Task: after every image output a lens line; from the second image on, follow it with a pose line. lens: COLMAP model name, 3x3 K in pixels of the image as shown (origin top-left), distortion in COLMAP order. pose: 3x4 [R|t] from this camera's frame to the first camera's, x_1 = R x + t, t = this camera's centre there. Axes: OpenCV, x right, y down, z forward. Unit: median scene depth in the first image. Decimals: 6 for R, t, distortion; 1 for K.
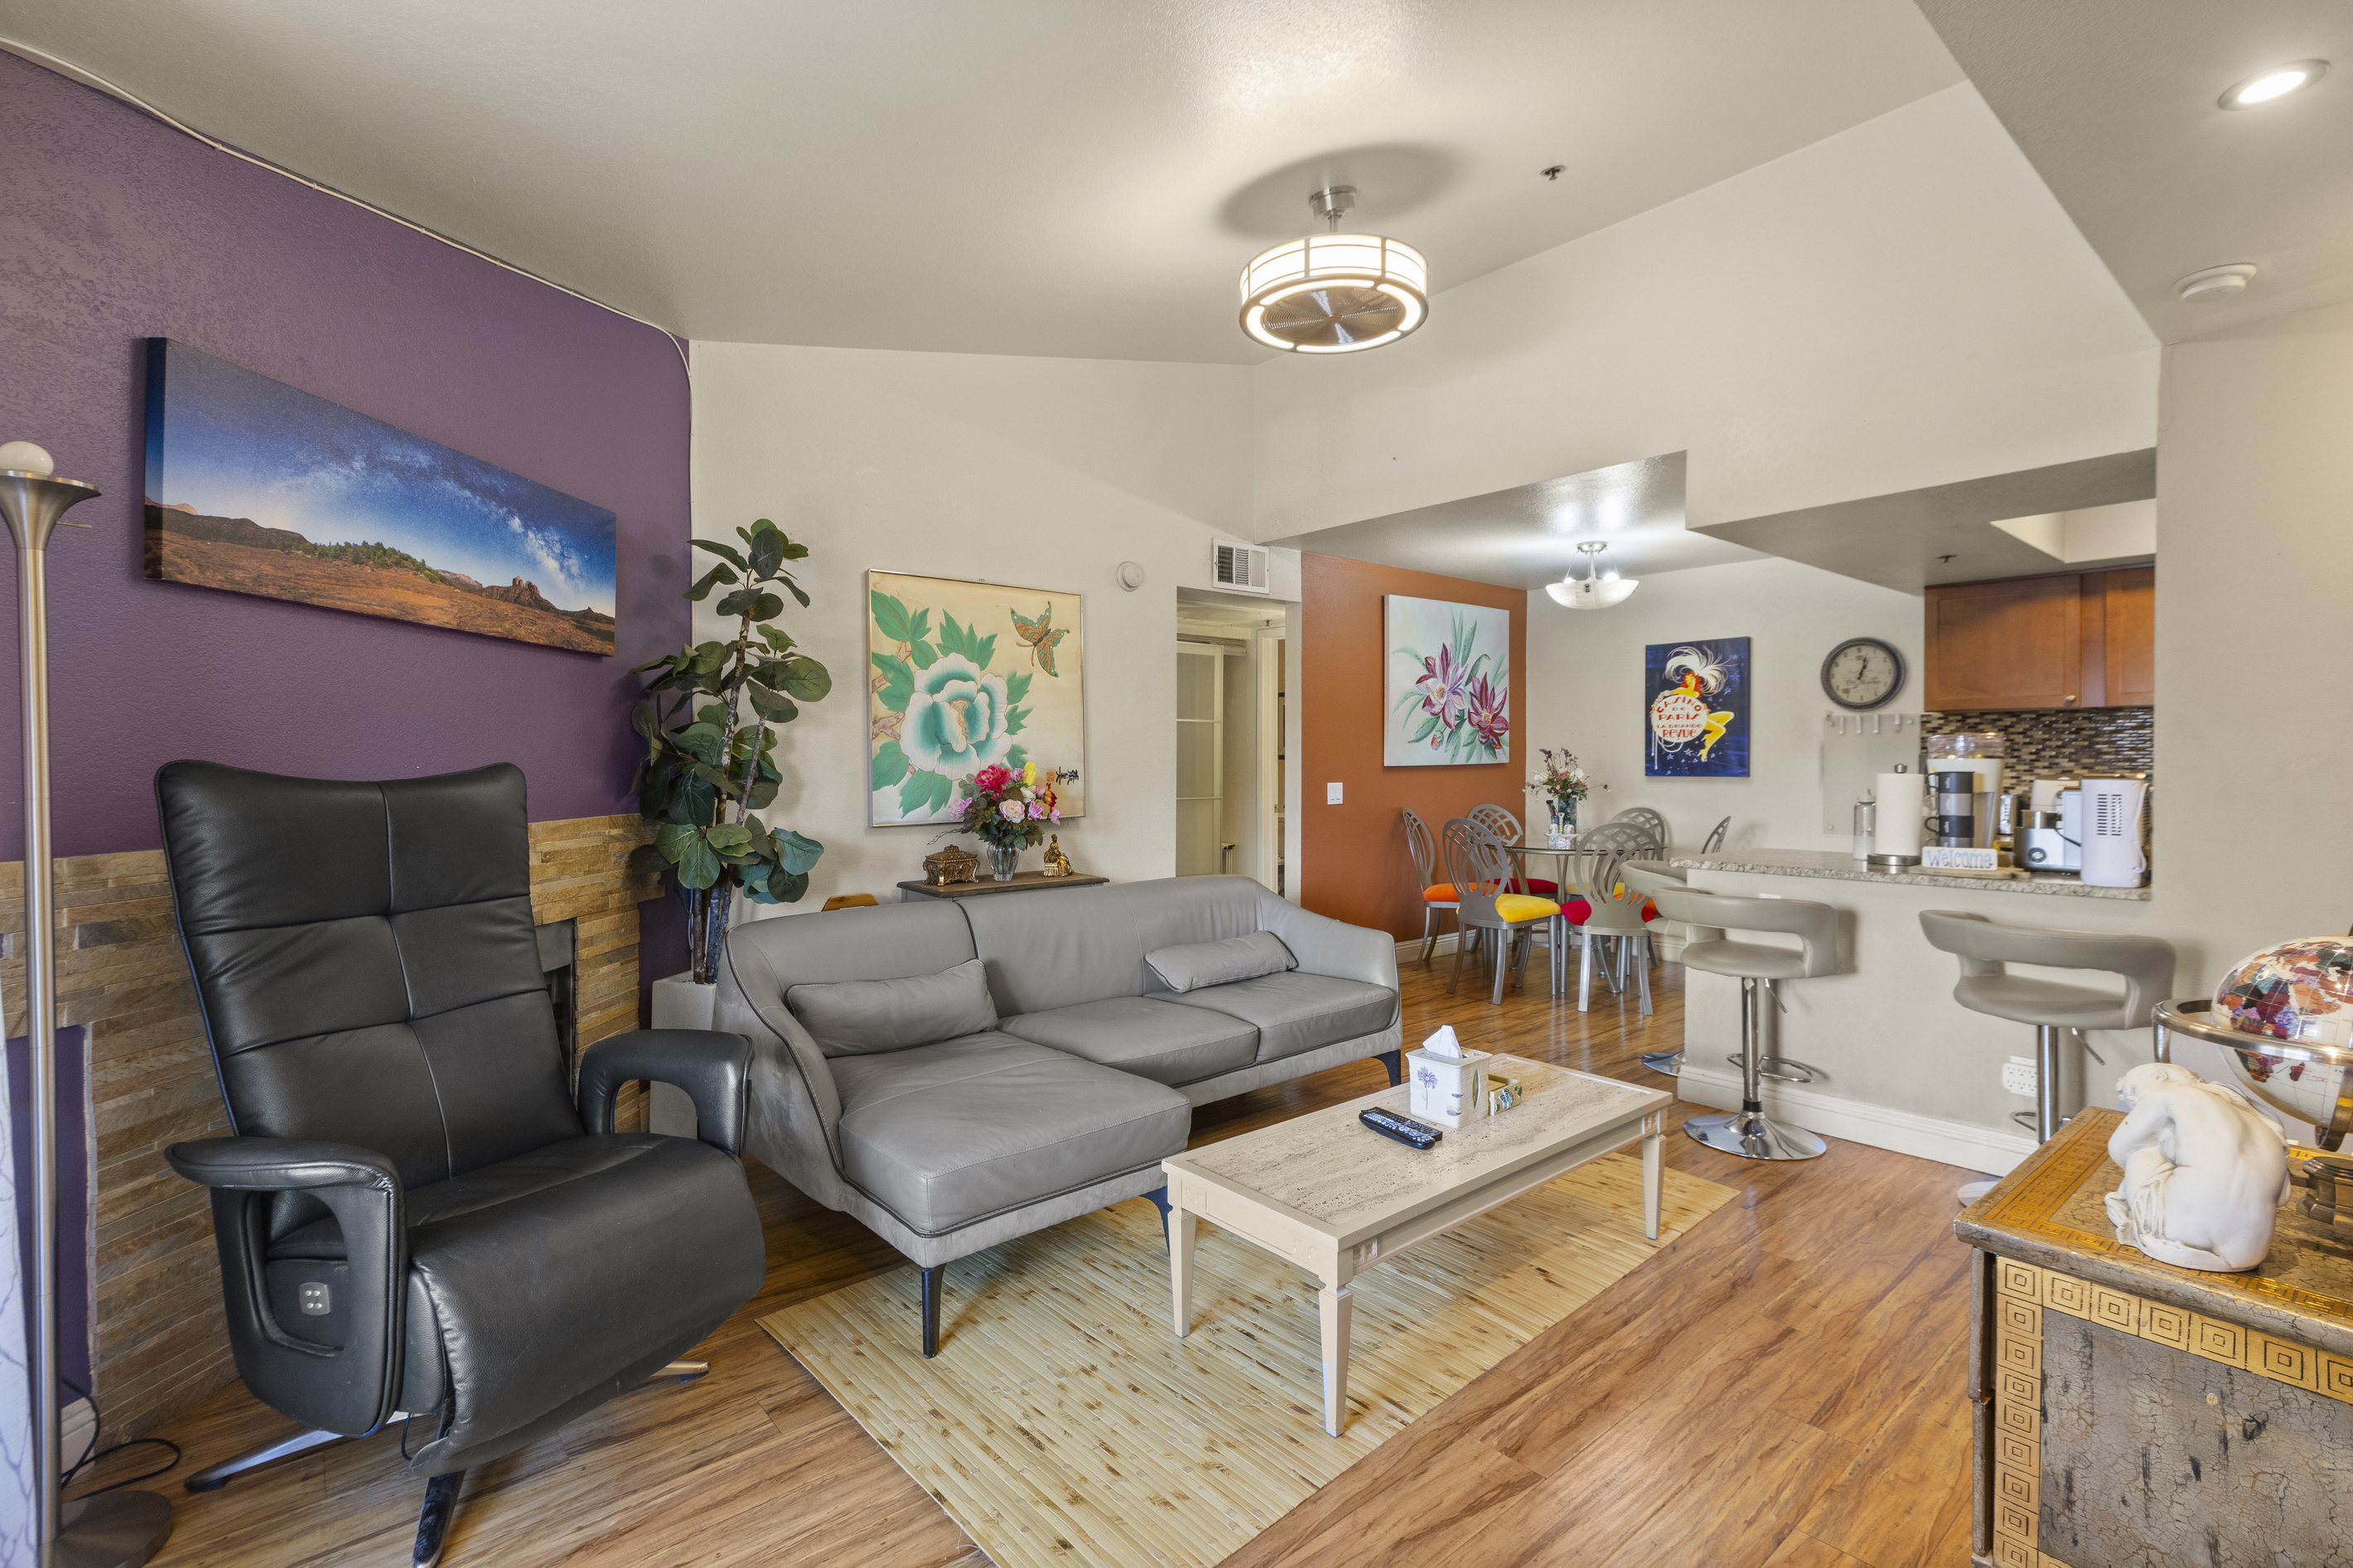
lens RADIAL K [[1064.0, 0, 1173.6], [0, 1064.0, 770.5], [0, 0, 1]] dist [0.003035, -0.001406]
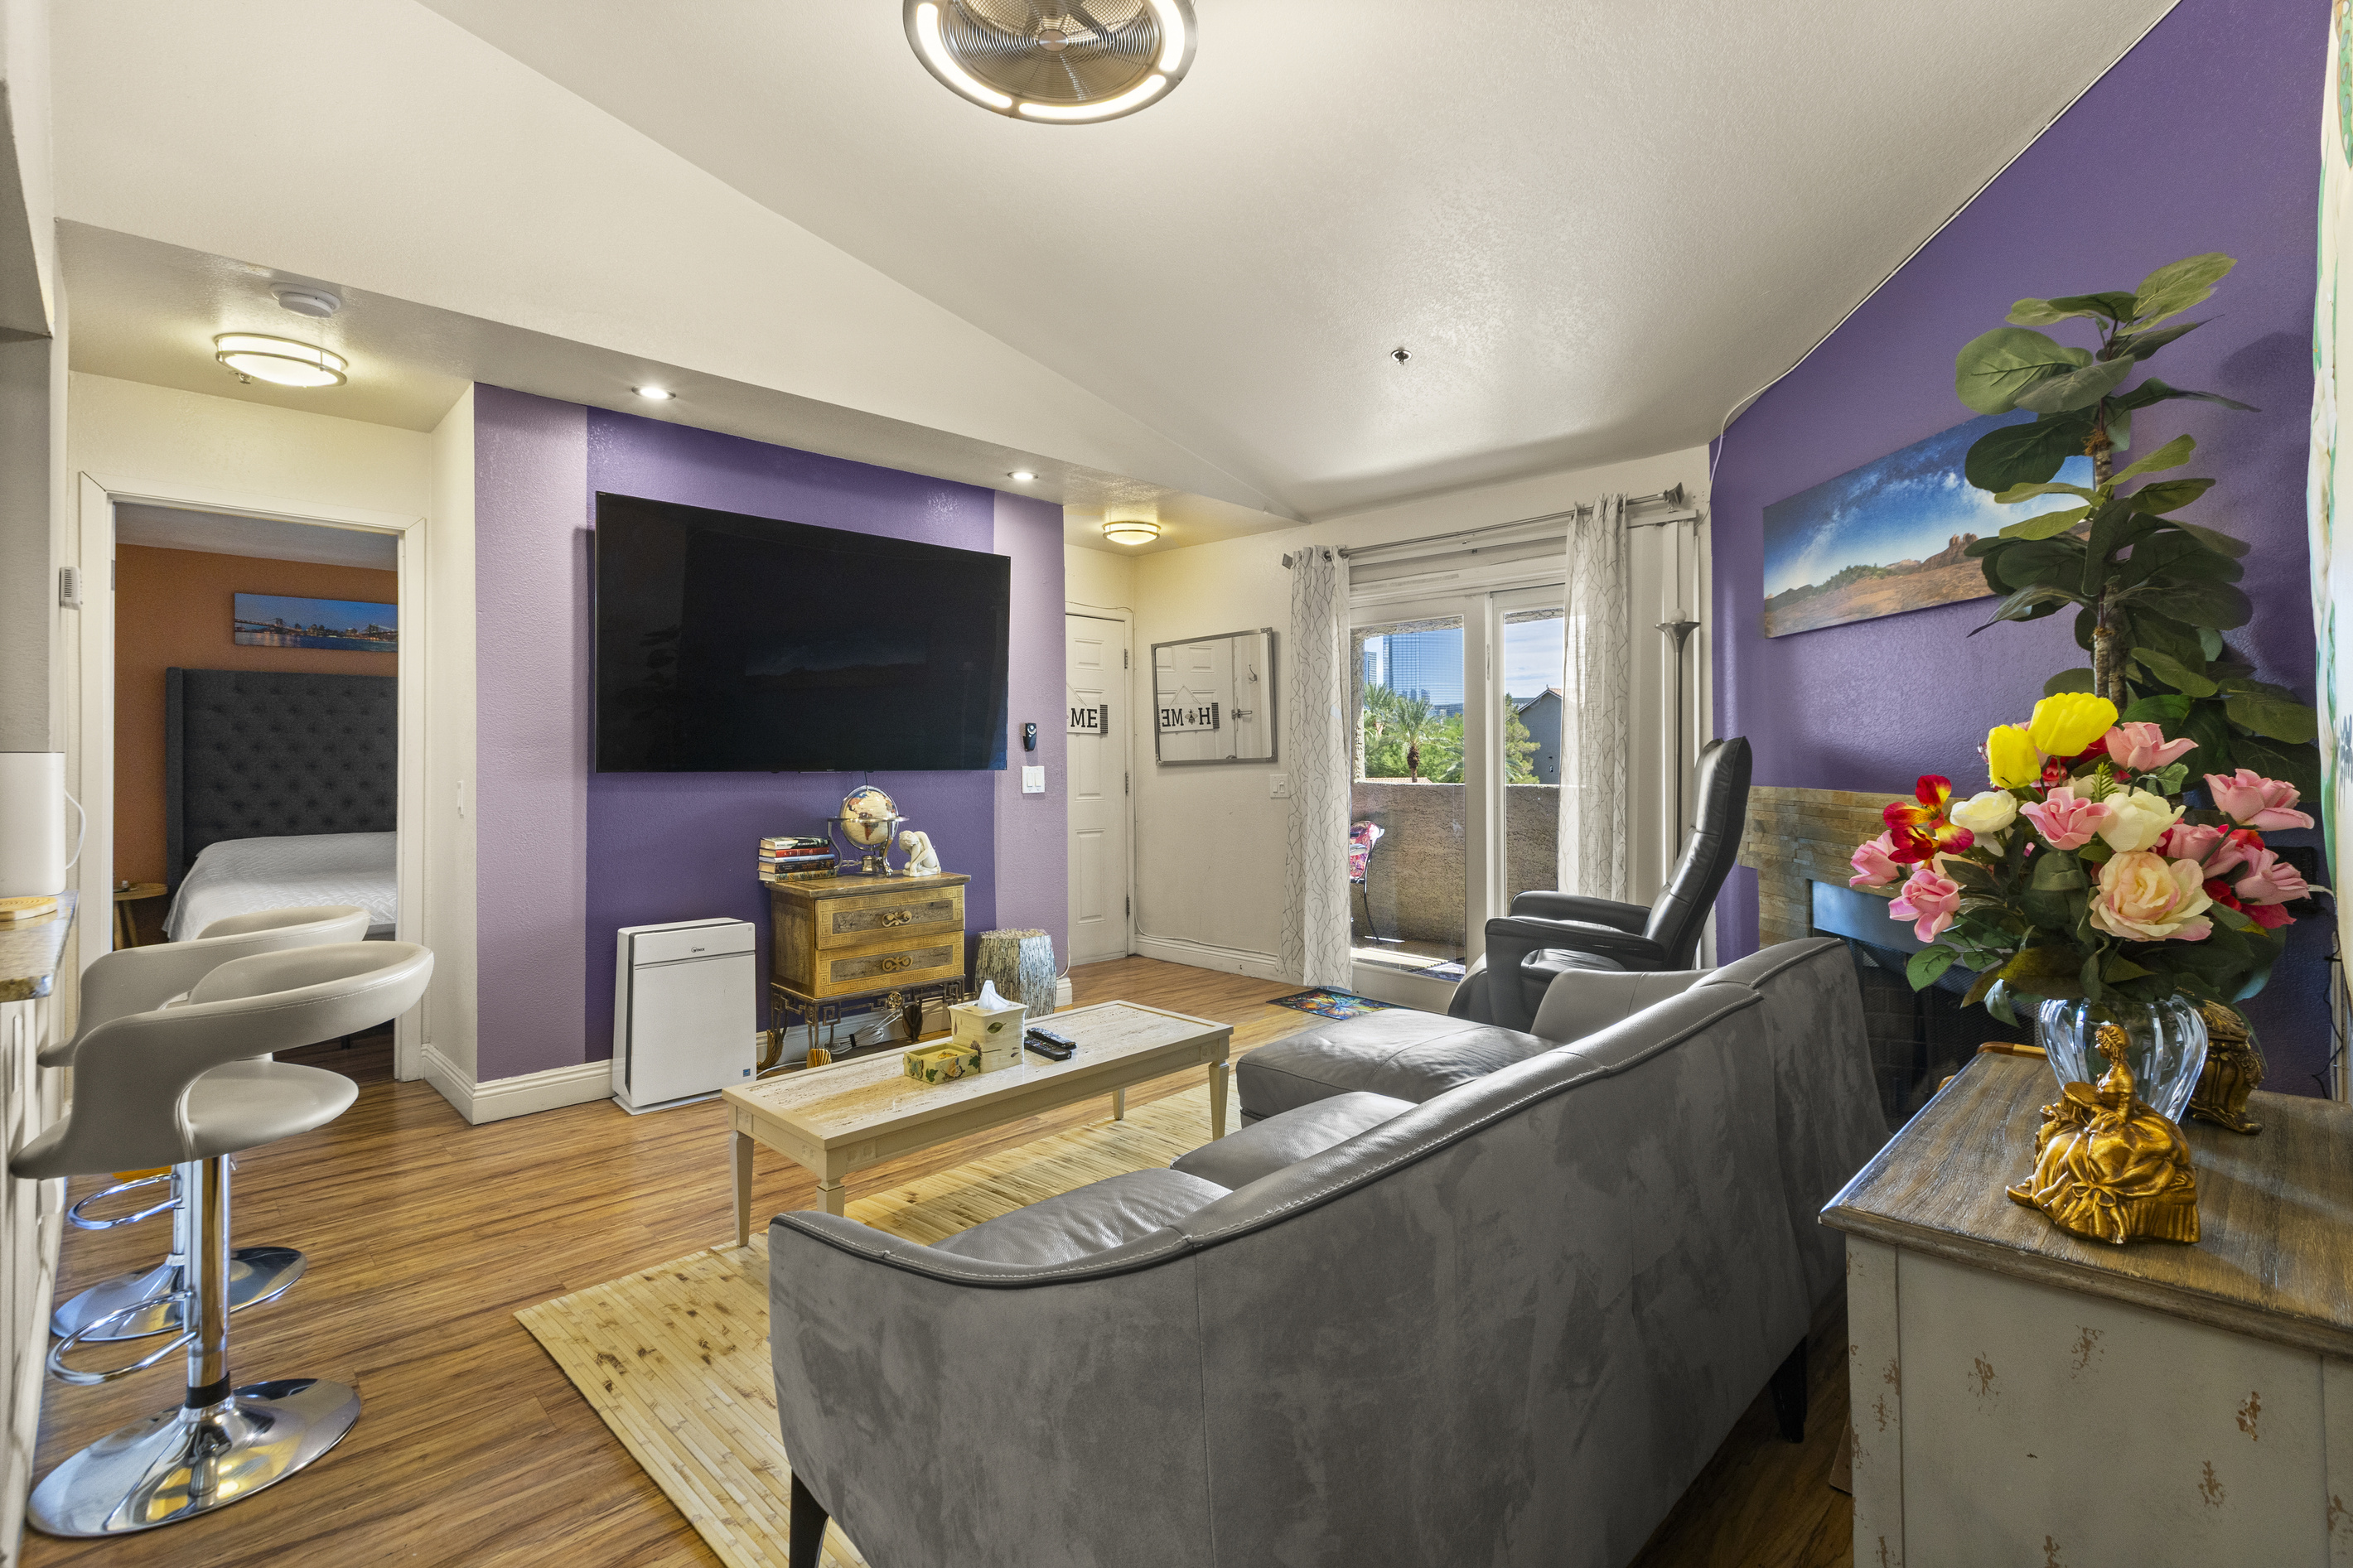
lens RADIAL K [[1064.0, 0, 1177.1], [0, 1064.0, 766.3], [0, 0, 1]] dist [0.003035, -0.001406]
pose [[-0.996468, 0.001665, -0.083958, 0.089869], [0.000266, 0.999861, 0.016669, 0.003759], [0.083974, 0.016587, -0.996330, 1.151178]]
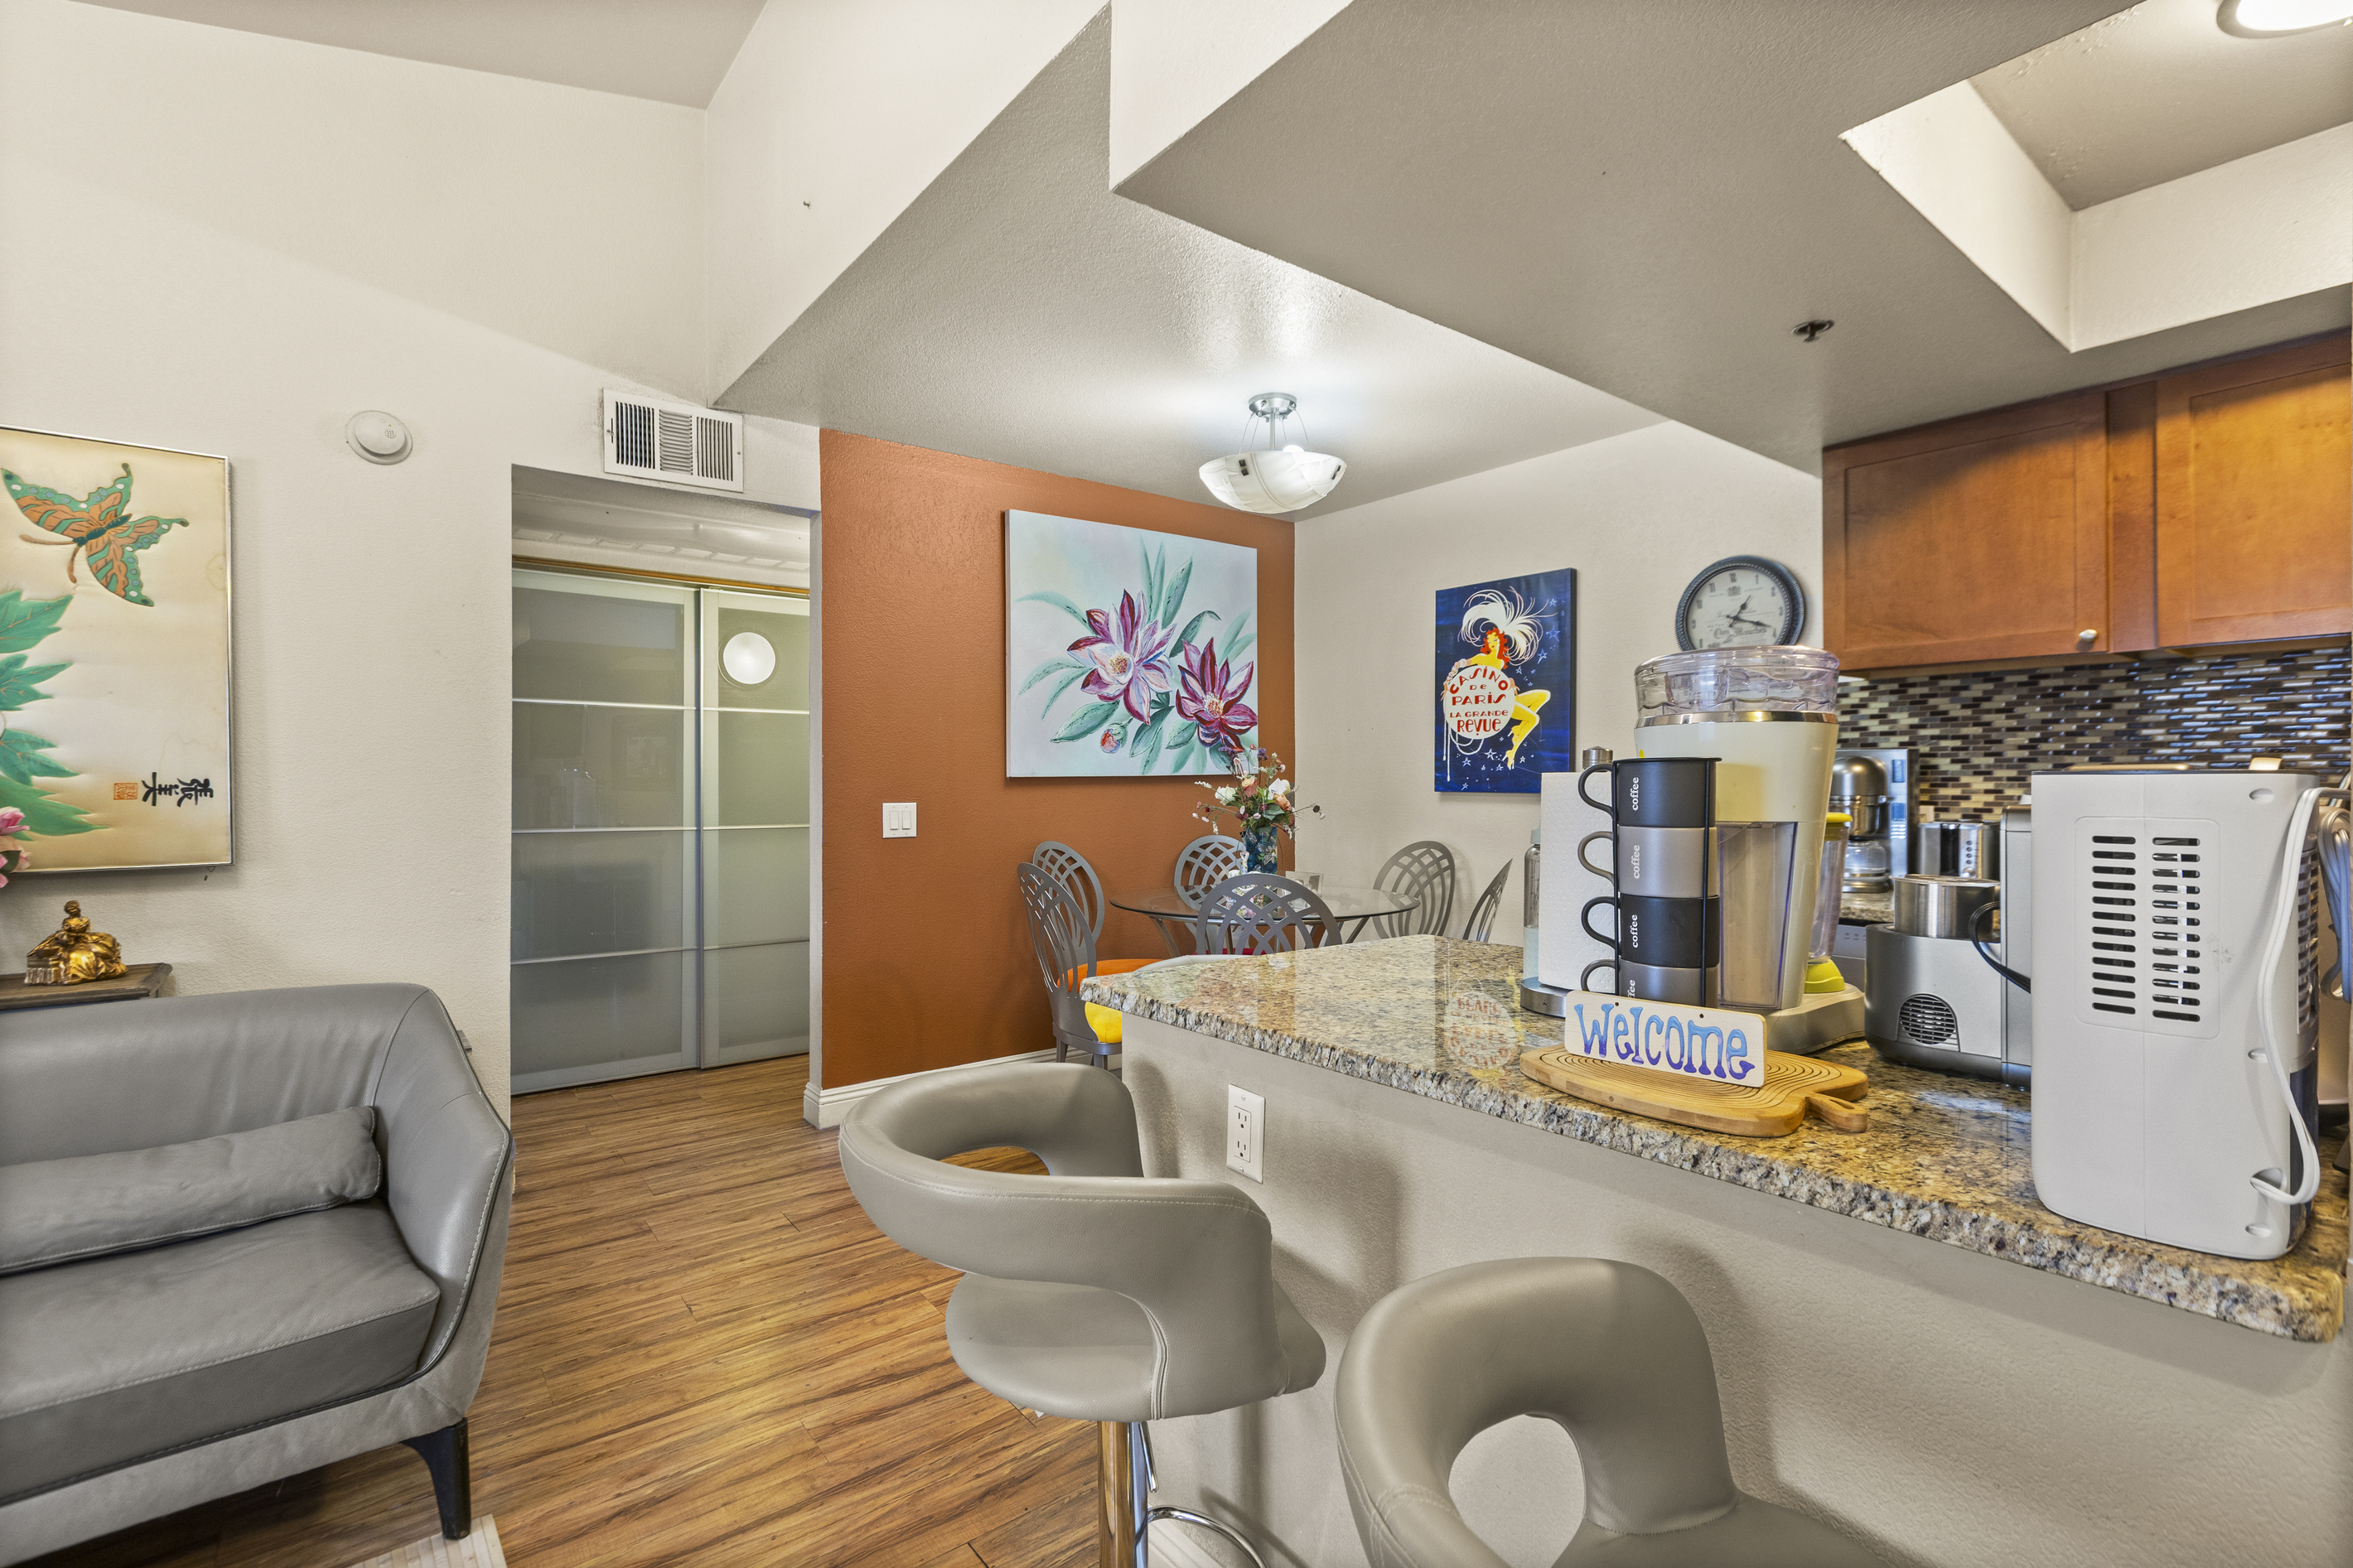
lens RADIAL K [[1064.0, 0, 1180.7], [0, 1064.0, 782.7], [0, 0, 1]] dist [0.003035, -0.001406]
pose [[0.999499, -0.001883, -0.031580, 0.427227], [0.001553, 0.999944, -0.010457, 0.007913], [0.031598, 0.010403, 0.999447, 0.481328]]
